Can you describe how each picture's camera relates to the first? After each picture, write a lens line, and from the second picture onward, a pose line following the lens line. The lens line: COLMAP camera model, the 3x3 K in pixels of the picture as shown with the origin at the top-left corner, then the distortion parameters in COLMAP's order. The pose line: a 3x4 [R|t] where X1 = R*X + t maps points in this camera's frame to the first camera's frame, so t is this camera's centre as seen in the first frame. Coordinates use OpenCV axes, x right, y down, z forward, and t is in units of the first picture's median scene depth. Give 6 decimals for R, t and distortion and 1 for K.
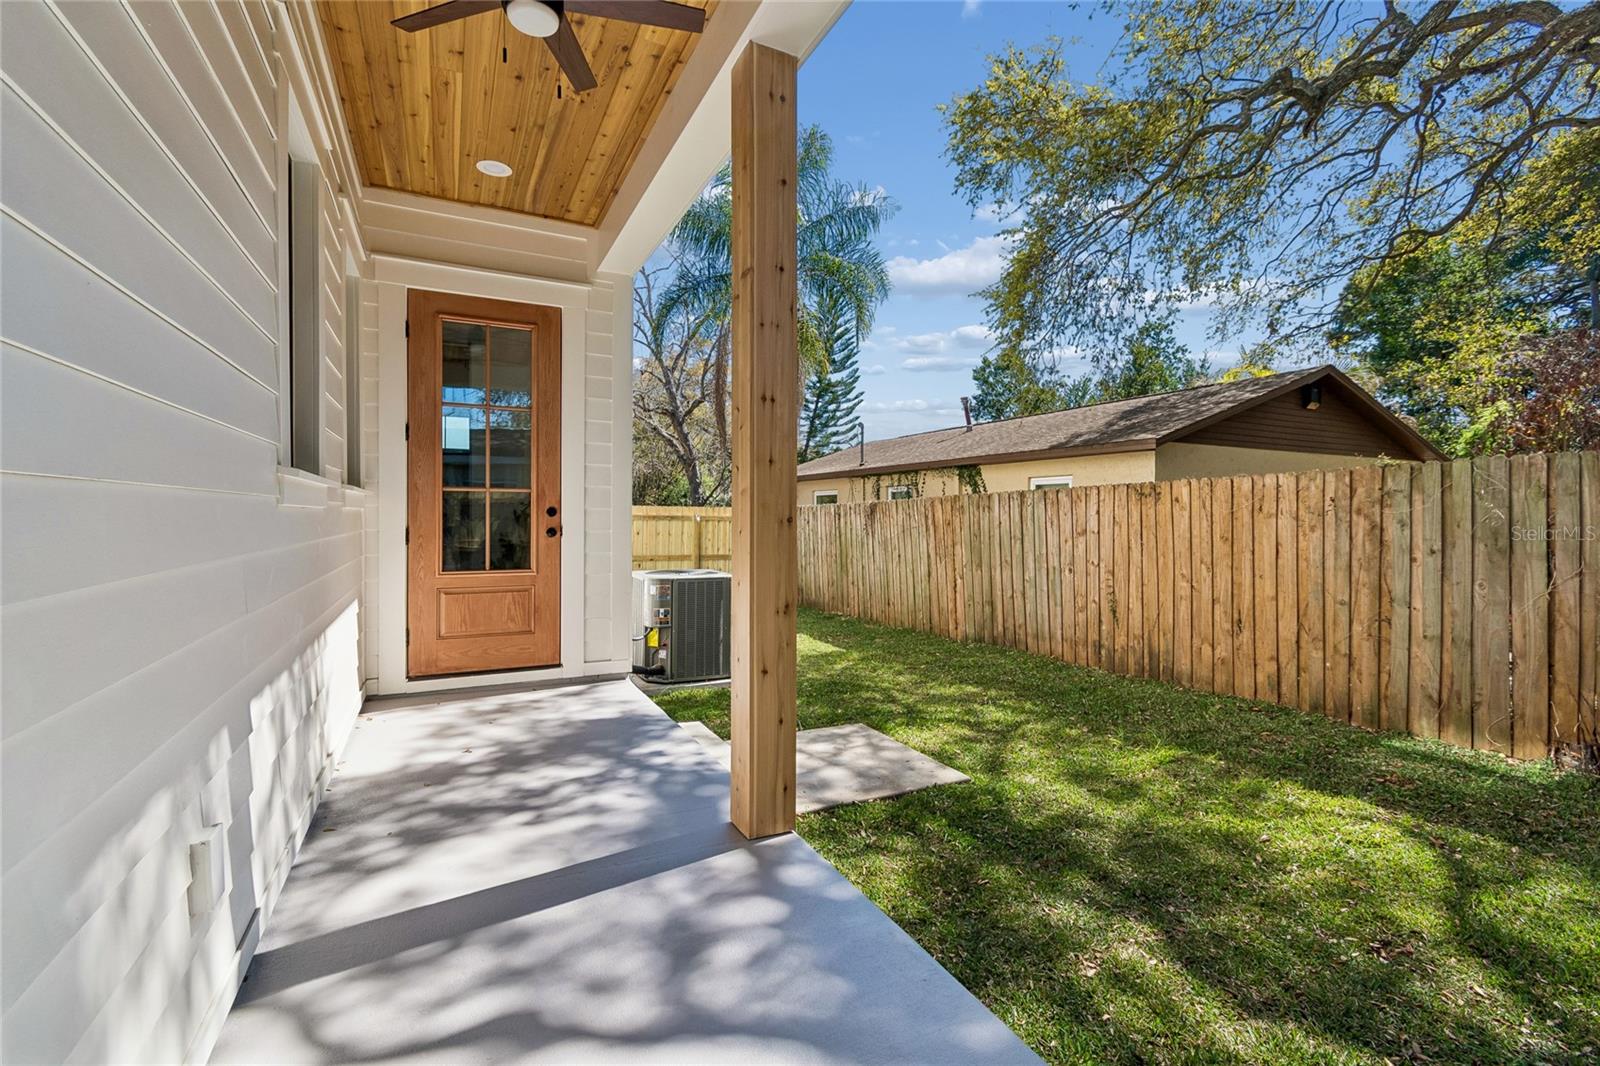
lens RADIAL K [[713.1, 0, 806.2], [0, 713.1, 517.6], [0, 0, 1]] dist [0.000958, -0.000321]
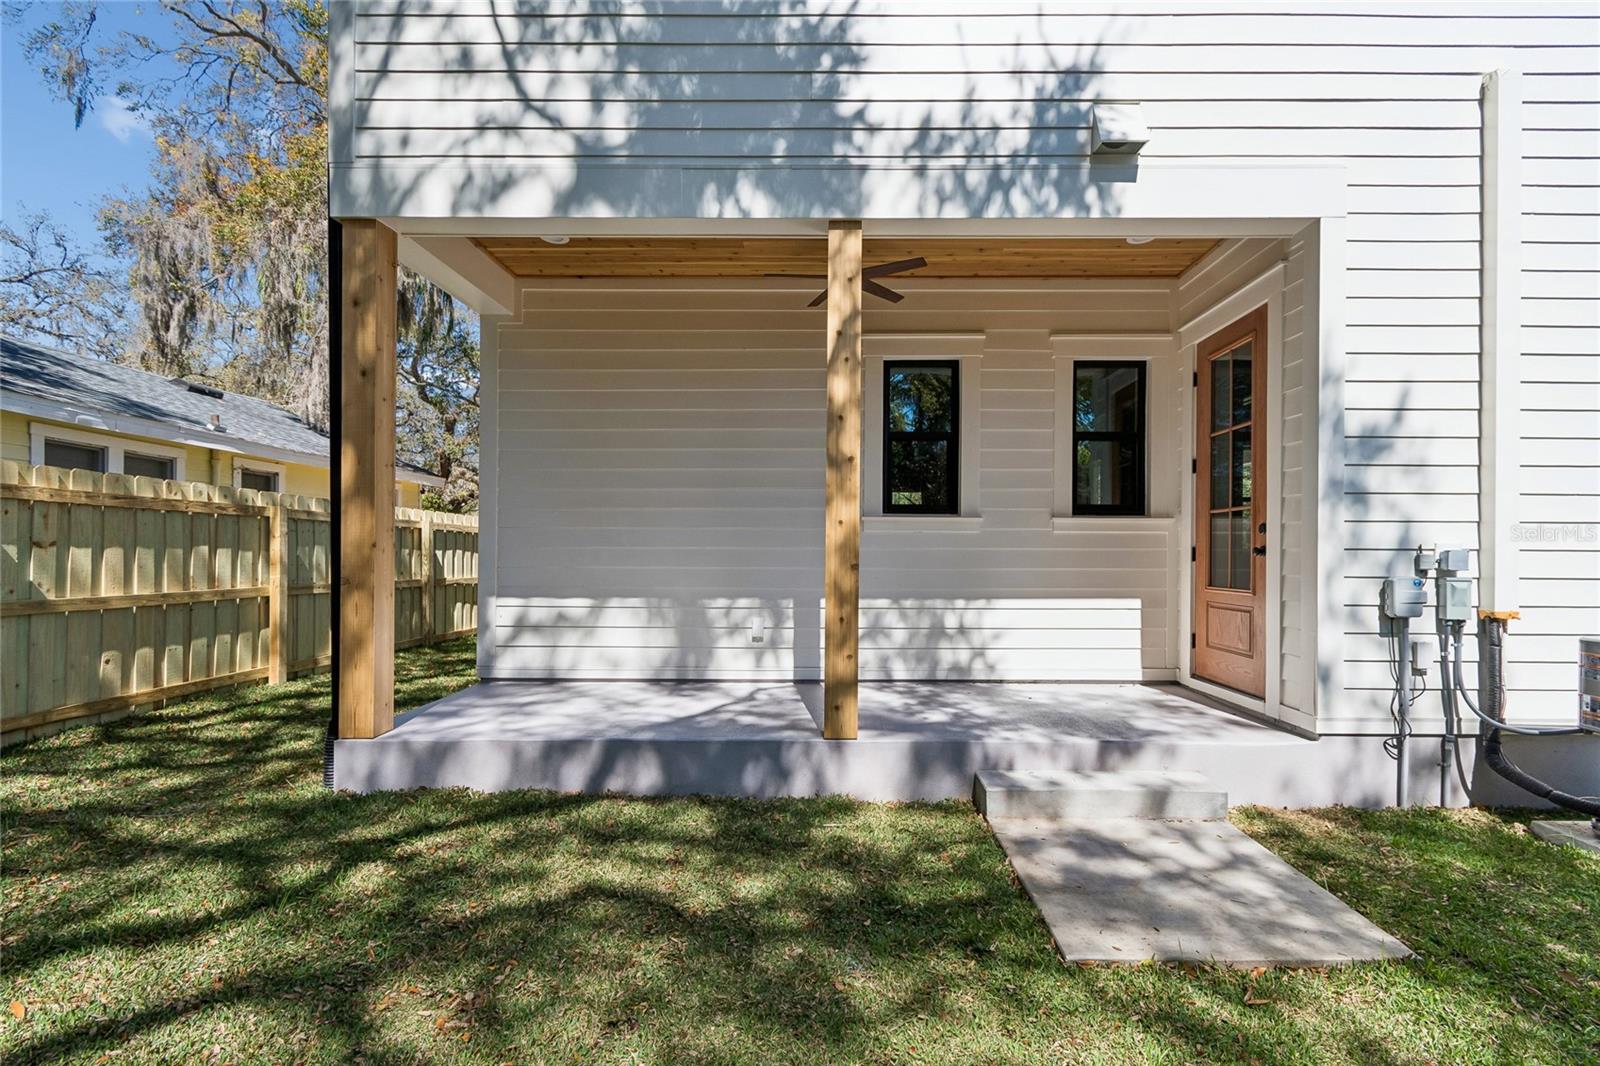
lens RADIAL K [[713.1, 0, 804.5], [0, 713.1, 542.5], [0, 0, 1]] dist [0.000958, -0.000321]
pose [[-0.452309, -0.014334, -0.891746, 0.869044], [-0.019691, 0.999788, -0.006083, 0.026846], [0.891644, 0.014808, -0.452496, 1.033854]]
